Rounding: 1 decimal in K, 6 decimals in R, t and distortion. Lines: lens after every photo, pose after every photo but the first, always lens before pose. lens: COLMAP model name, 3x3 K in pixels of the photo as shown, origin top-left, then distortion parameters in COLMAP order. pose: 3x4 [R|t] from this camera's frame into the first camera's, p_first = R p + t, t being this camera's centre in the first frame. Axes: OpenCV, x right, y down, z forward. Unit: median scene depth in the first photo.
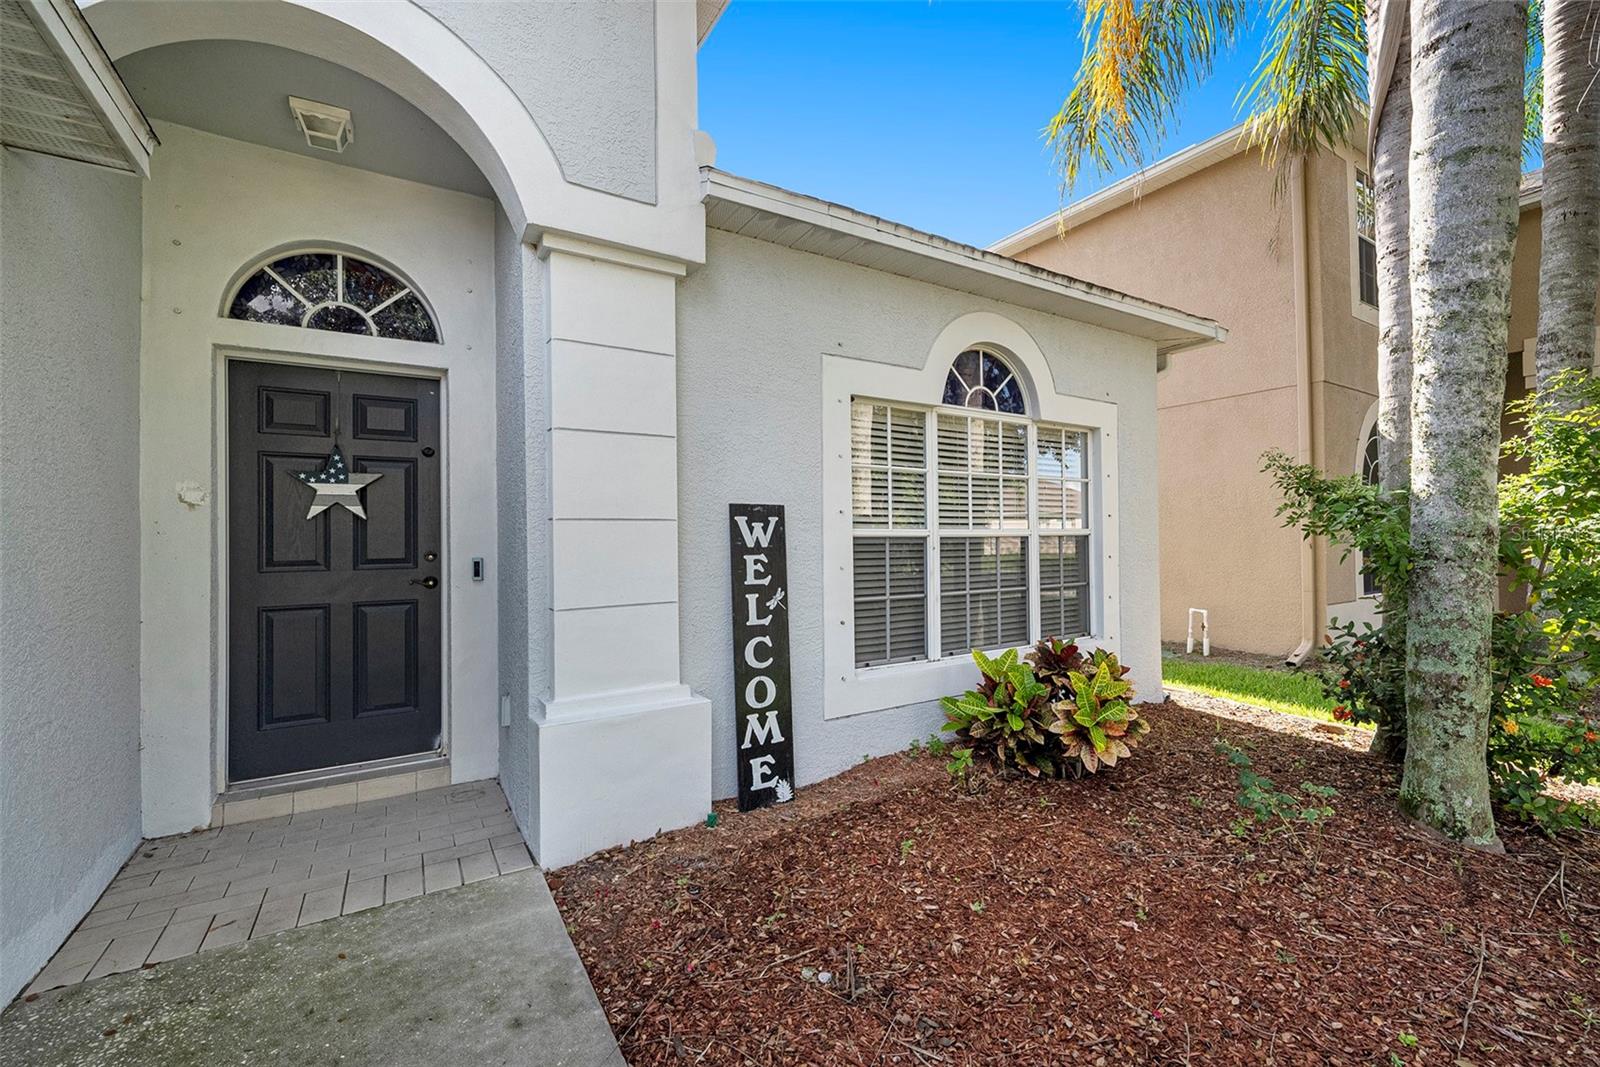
lens RADIAL K [[607.8, 0, 804.8], [0, 607.8, 530.2], [0, 0, 1]] dist [-0.000856, 0.000008]
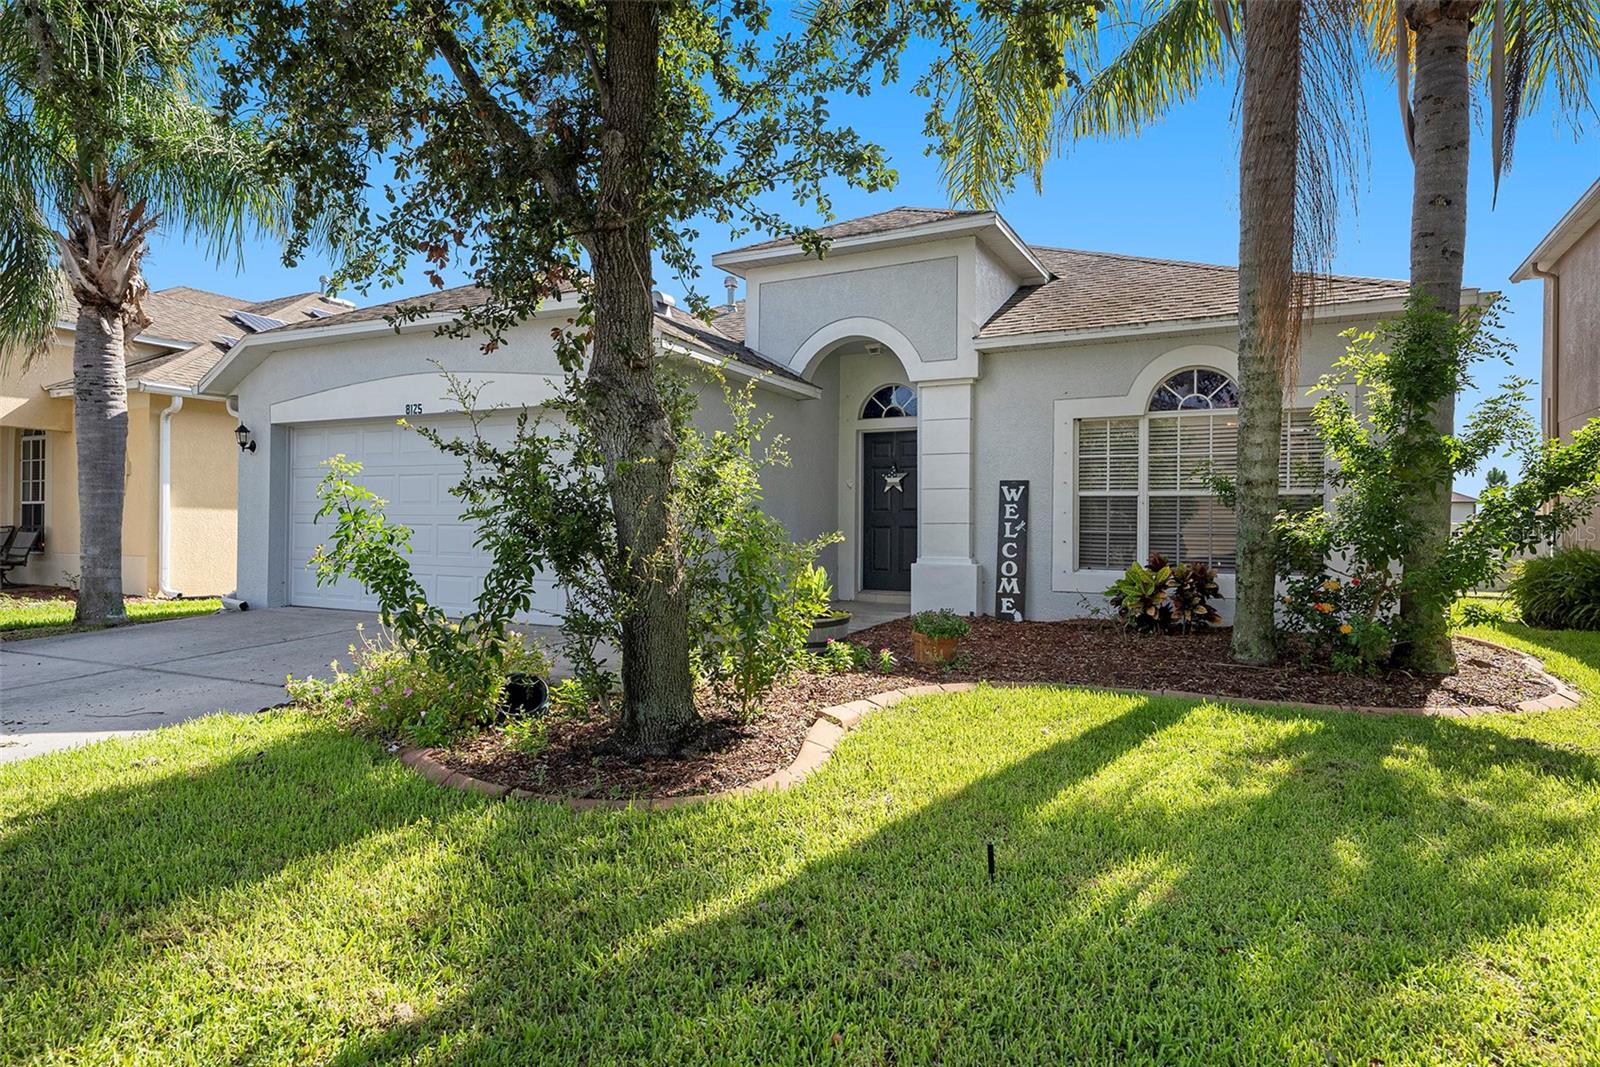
lens RADIAL K [[948.4, 0, 799.9], [0, 948.4, 532.4], [0, 0, 1]] dist [-0.000632, -0.000057]
pose [[0.546364, 0.012741, -0.837451, 2.261701], [-0.008967, 0.999916, 0.009362, 0.113113], [0.837500, 0.002395, 0.546432, -1.400642]]
